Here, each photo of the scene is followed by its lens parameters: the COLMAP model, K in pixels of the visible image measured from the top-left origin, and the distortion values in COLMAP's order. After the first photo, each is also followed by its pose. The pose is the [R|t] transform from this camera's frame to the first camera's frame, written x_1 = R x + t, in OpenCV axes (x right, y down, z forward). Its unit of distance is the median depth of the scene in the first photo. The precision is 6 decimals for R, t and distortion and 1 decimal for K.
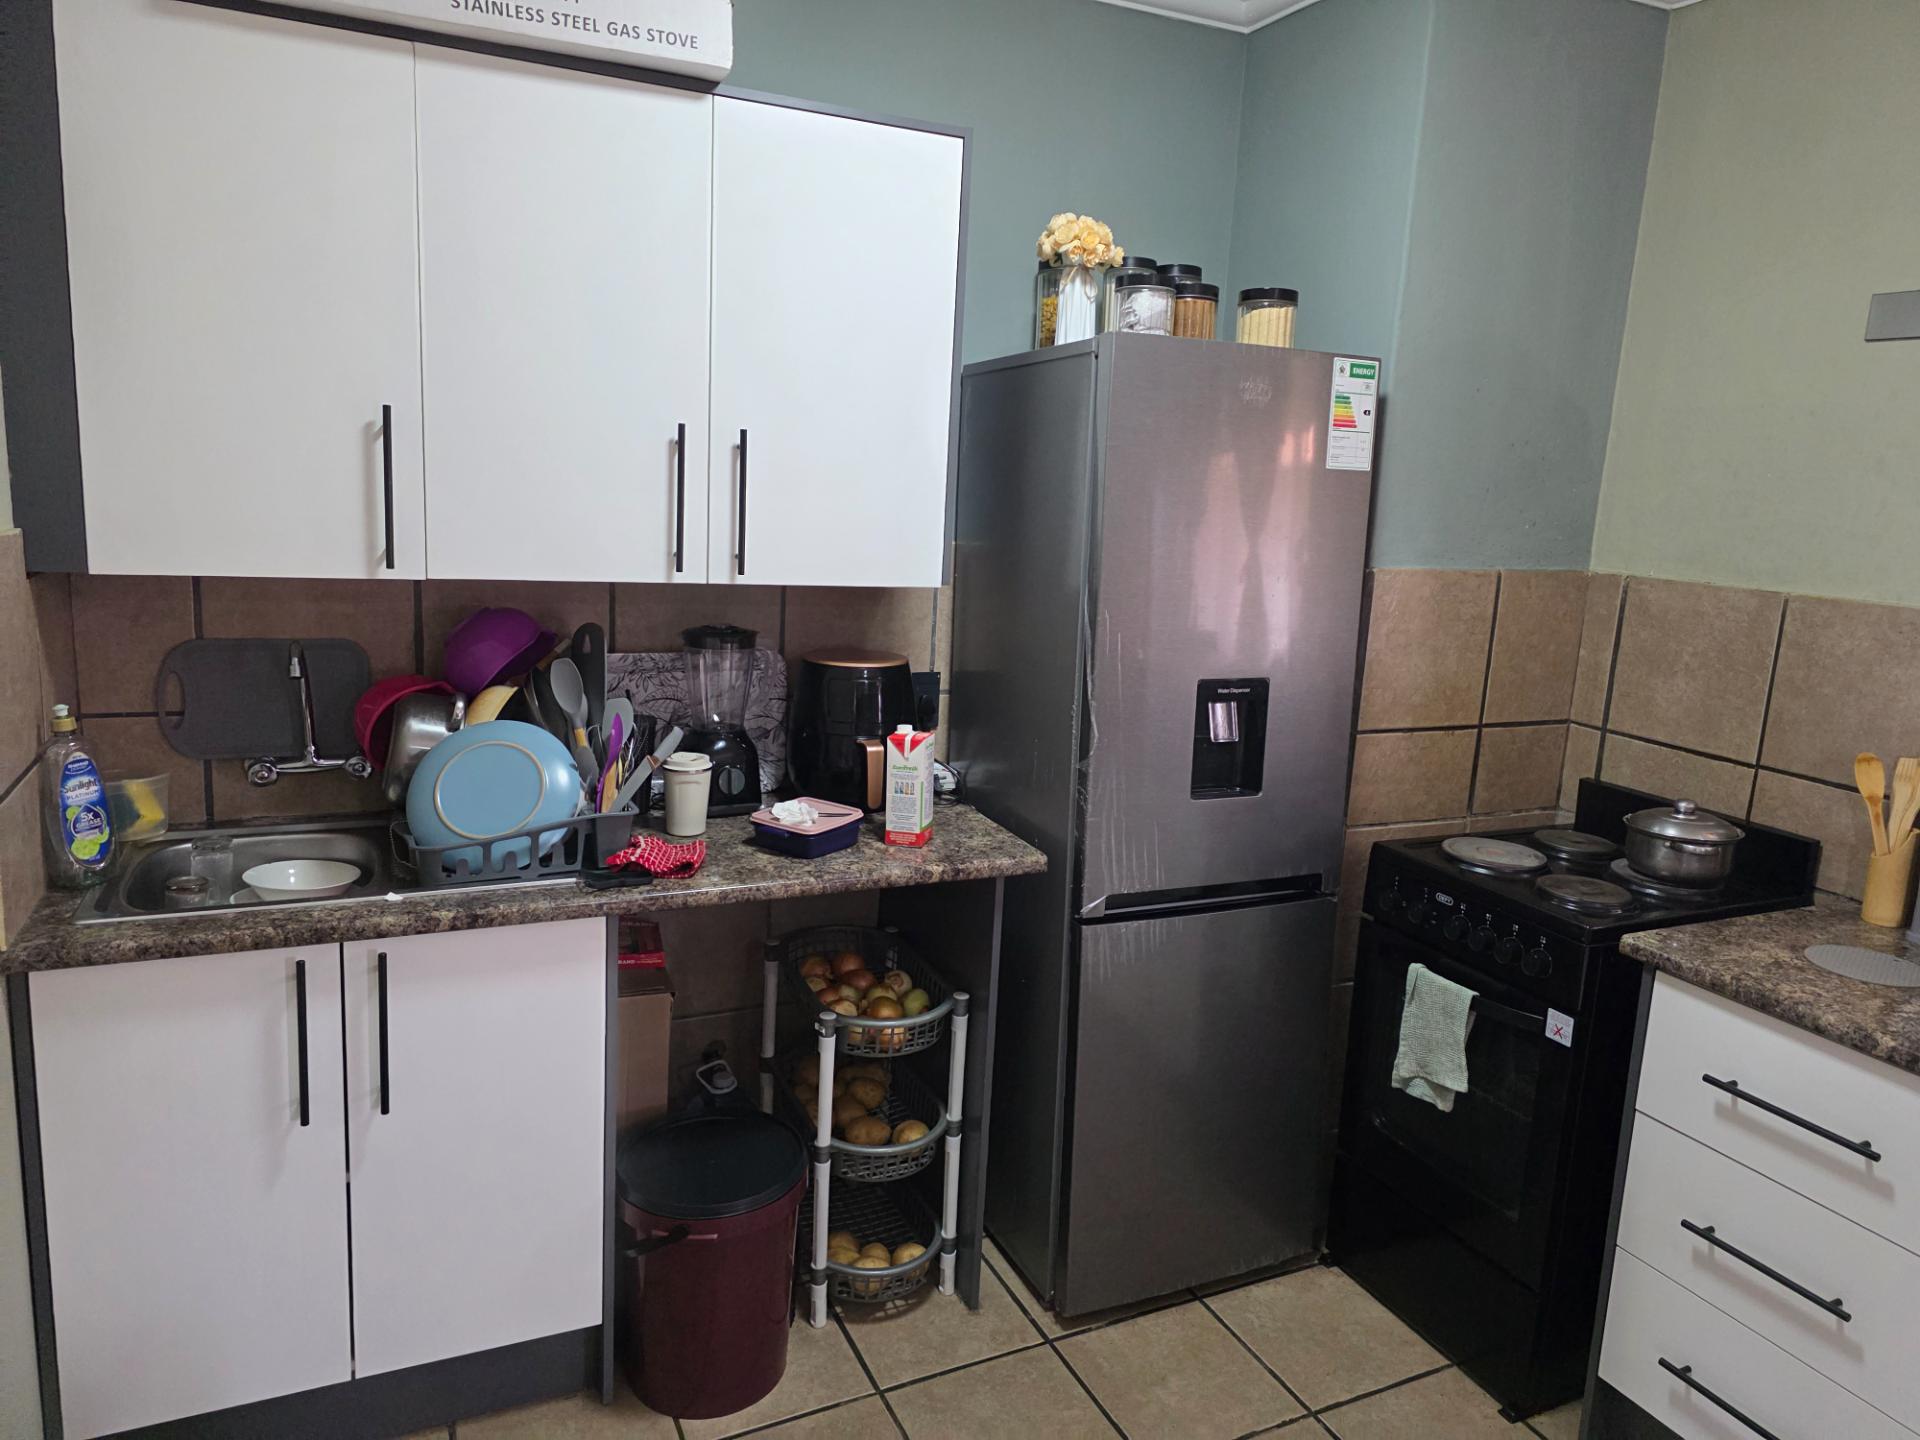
lens RADIAL K [[1292.0, 0, 978.3], [0, 1292.0, 703.9], [0, 0, 1]] dist [0.069698, -0.066244]
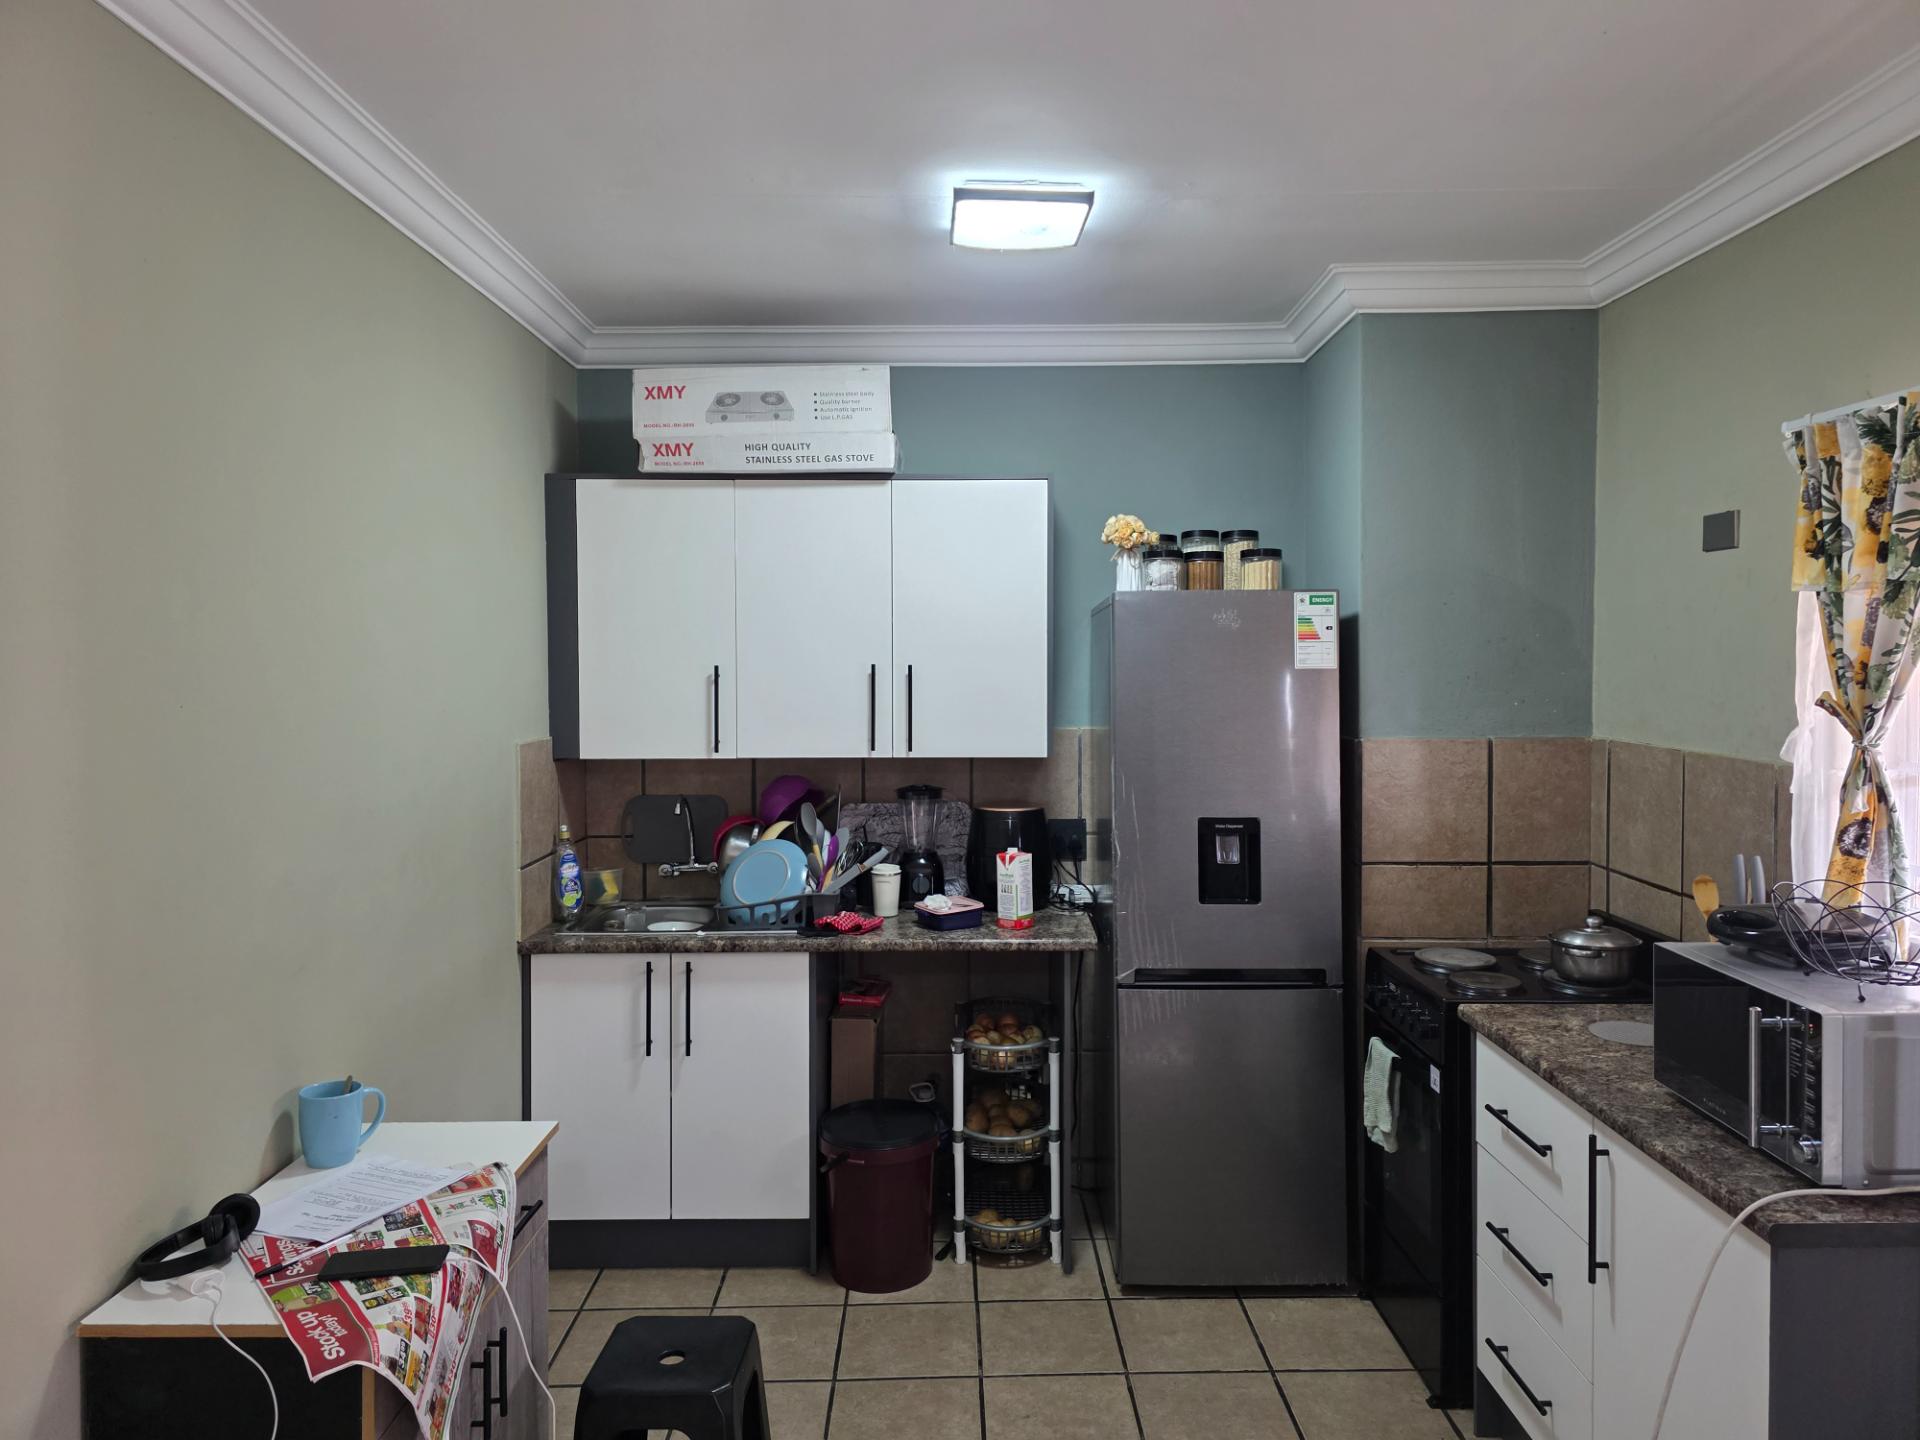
lens RADIAL K [[1292.0, 0, 964.0], [0, 1292.0, 689.9], [0, 0, 1]] dist [0.069698, -0.066244]
pose [[0.902977, -0.043906, -0.427440, 0.551477], [-0.026223, 0.987281, -0.156808, 0.072785], [0.428888, 0.152803, 0.890341, -0.409577]]
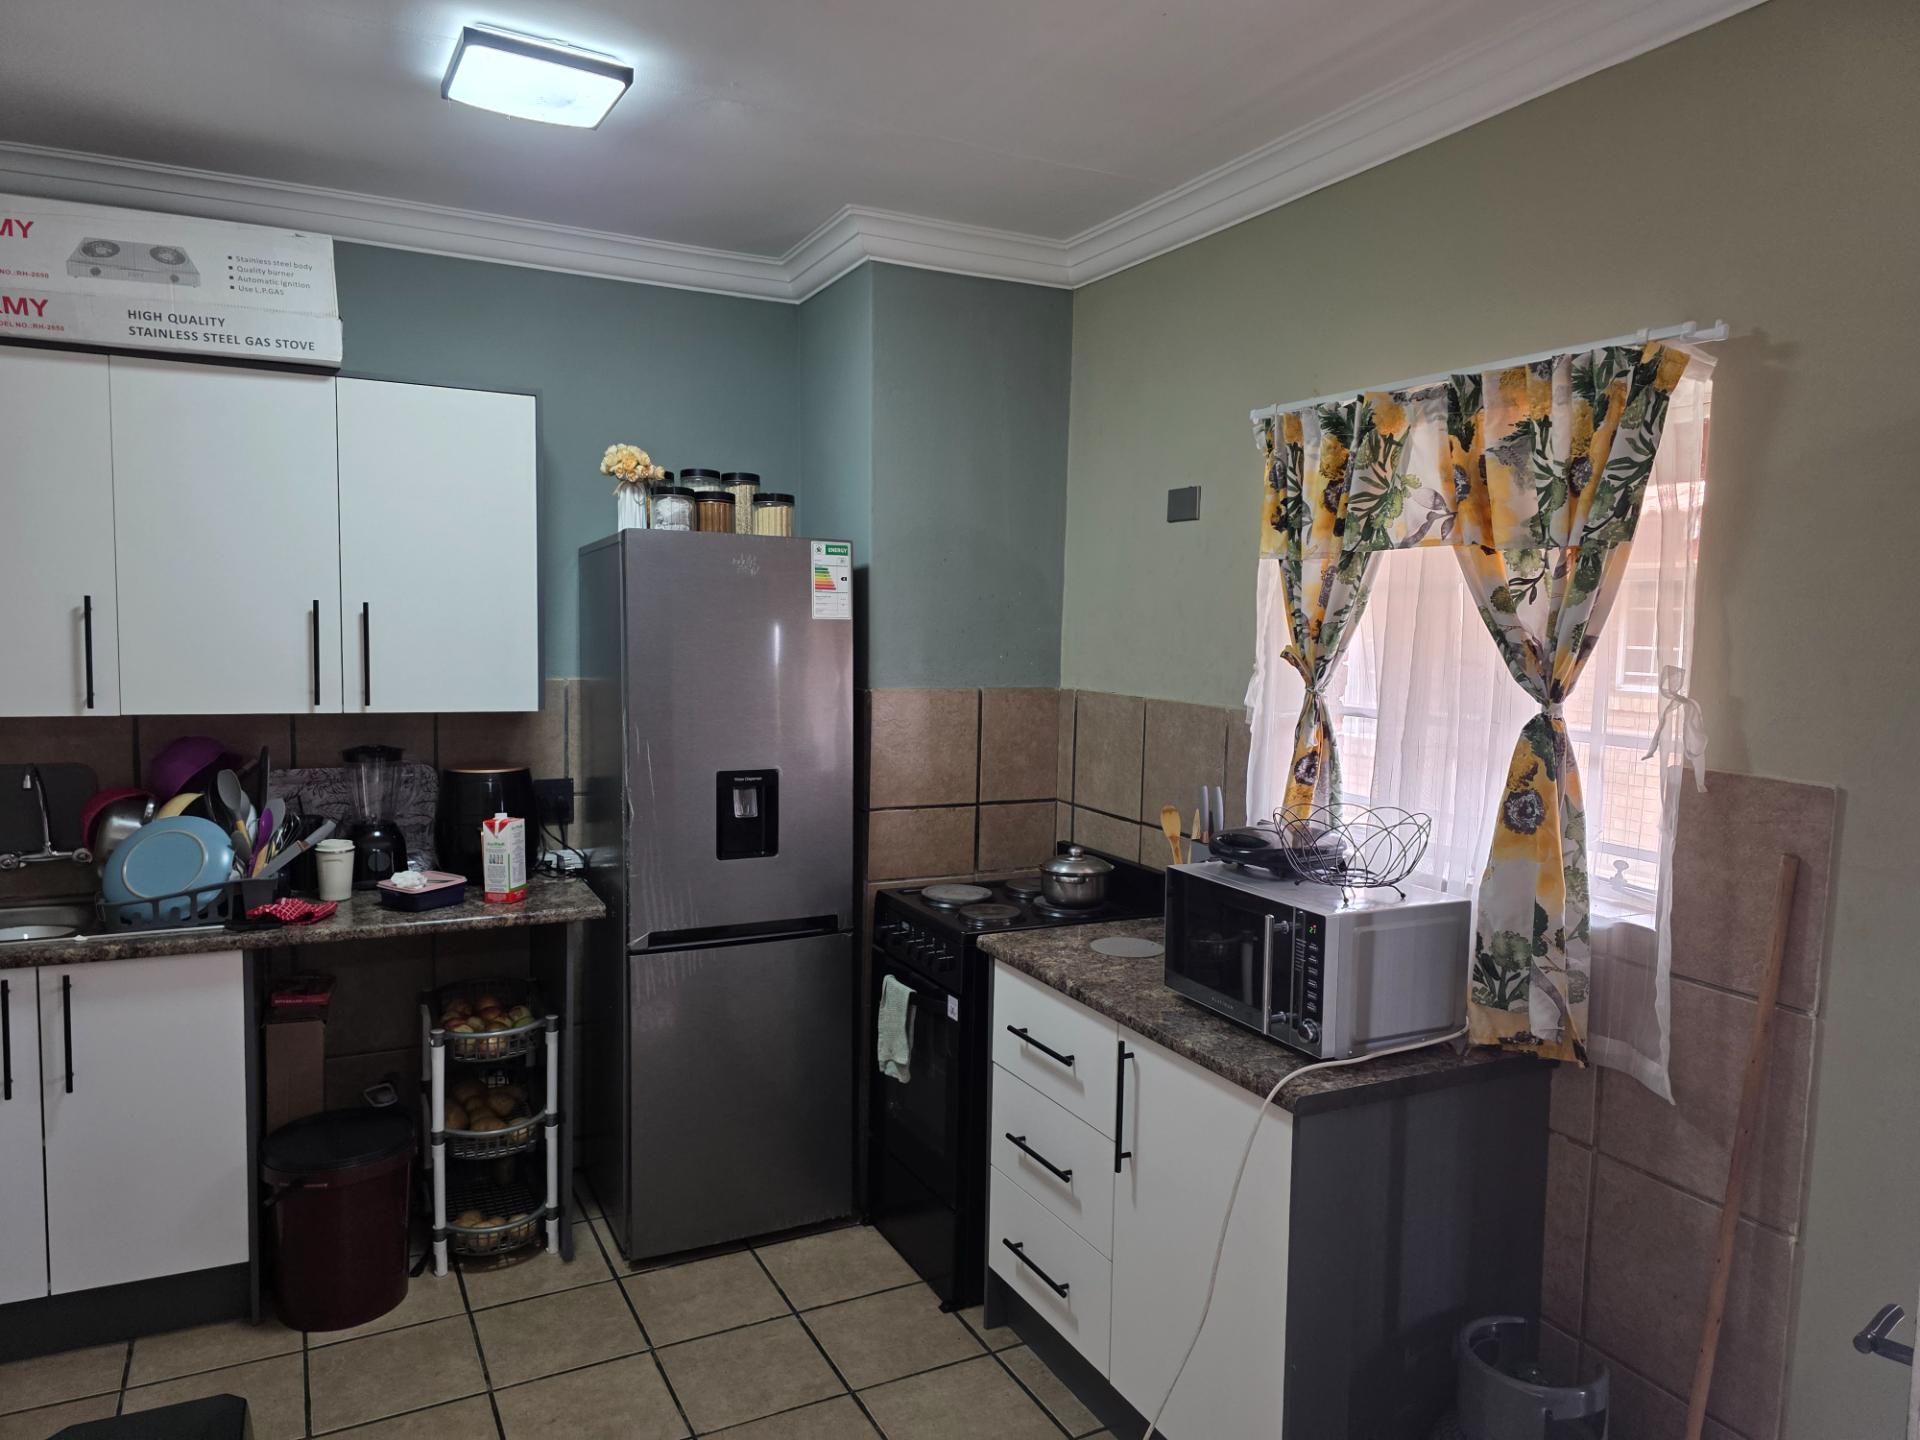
lens RADIAL K [[1292.0, 0, 967.5], [0, 1292.0, 729.2], [0, 0, 1]] dist [0.069698, -0.066244]
pose [[0.999160, -0.032455, 0.025019, 0.401814], [0.034602, 0.995272, -0.090755, 0.070289], [-0.021955, 0.091544, 0.995559, -0.380753]]
